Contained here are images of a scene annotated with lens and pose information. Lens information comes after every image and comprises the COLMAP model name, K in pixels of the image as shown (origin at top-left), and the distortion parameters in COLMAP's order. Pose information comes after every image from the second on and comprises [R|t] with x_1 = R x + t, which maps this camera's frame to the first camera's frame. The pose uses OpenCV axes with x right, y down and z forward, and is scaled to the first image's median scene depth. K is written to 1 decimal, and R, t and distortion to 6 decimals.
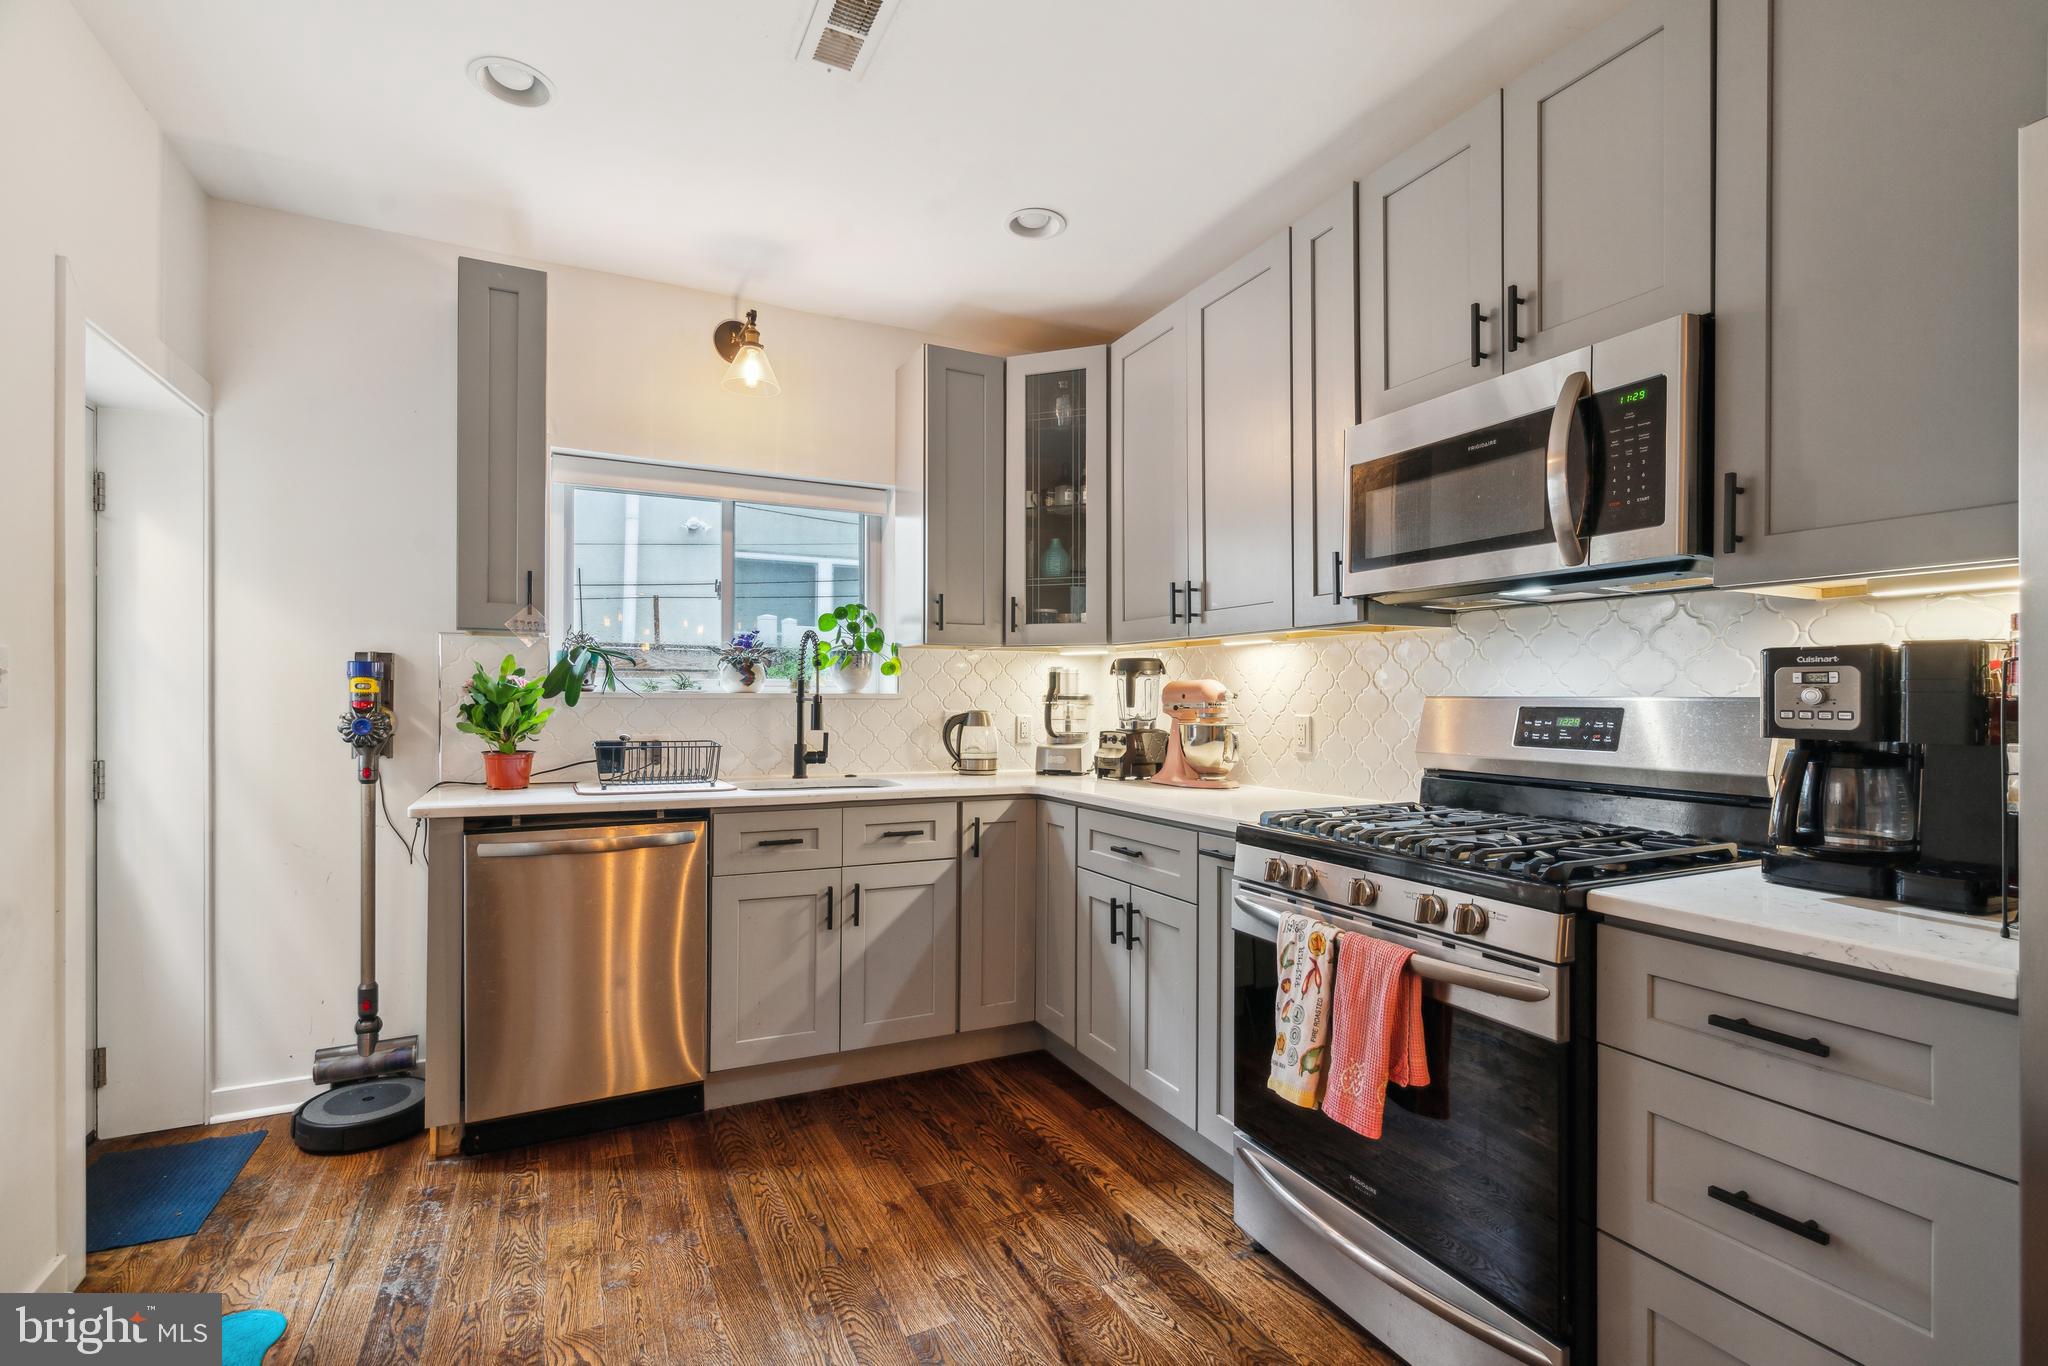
lens RADIAL K [[917.0, 0, 1006.7], [0, 917.0, 697.9], [0, 0, 1]] dist [-0.006543, 0.003073]
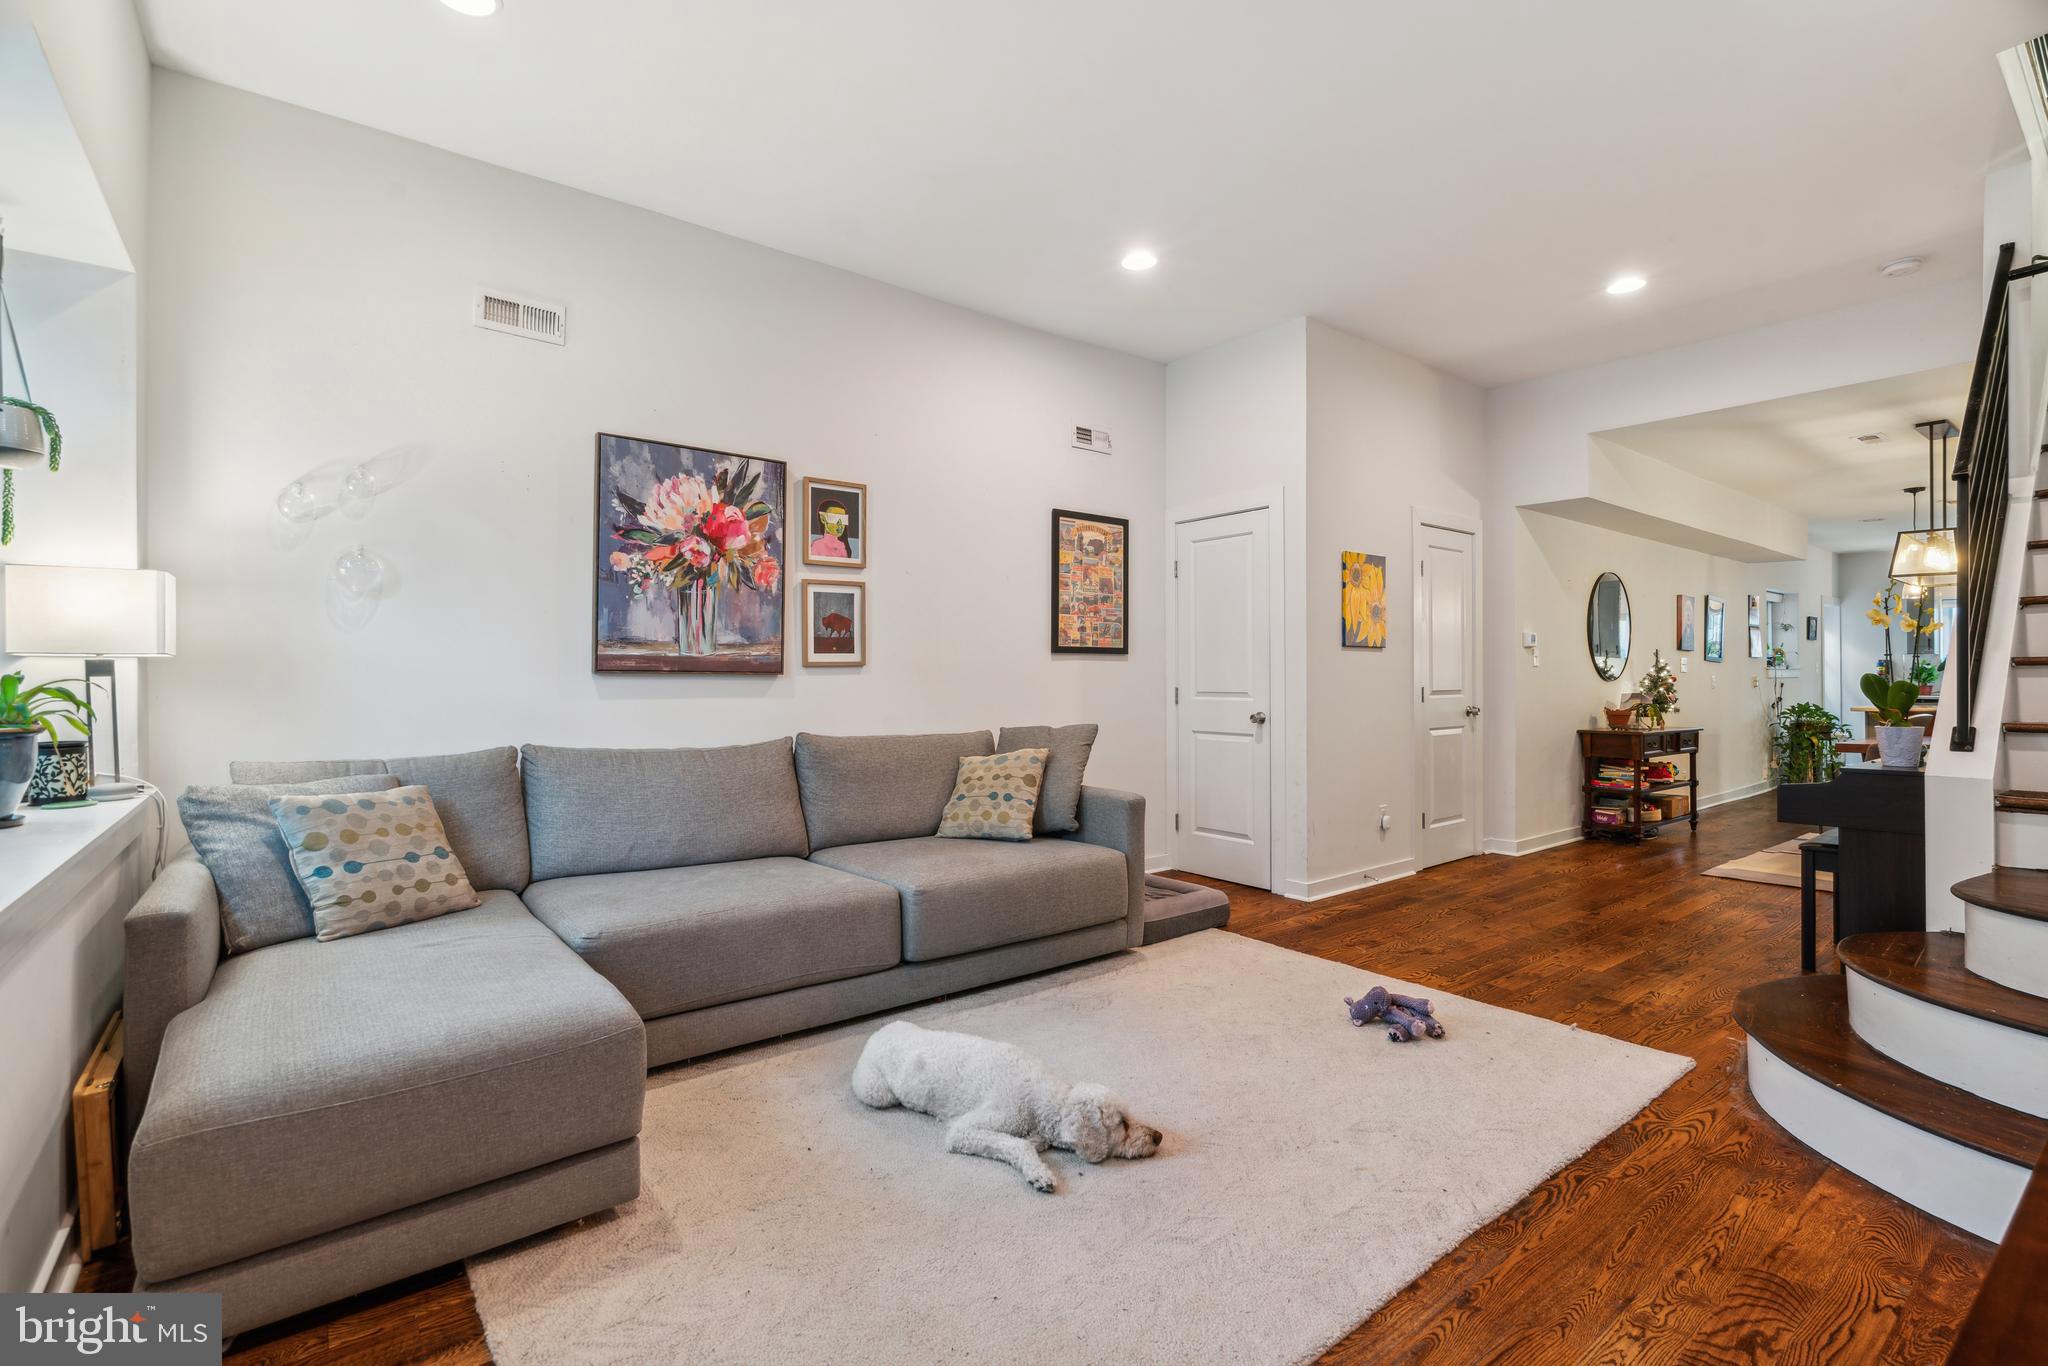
lens RADIAL K [[917.0, 0, 1017.9], [0, 917.0, 680.5], [0, 0, 1]] dist [-0.006543, 0.003073]
pose [[0.202041, -0.000513, -0.979377, 2.407306], [0.002706, 0.999996, 0.000034, 0.028598], [0.979373, -0.002657, 0.202041, -3.449281]]
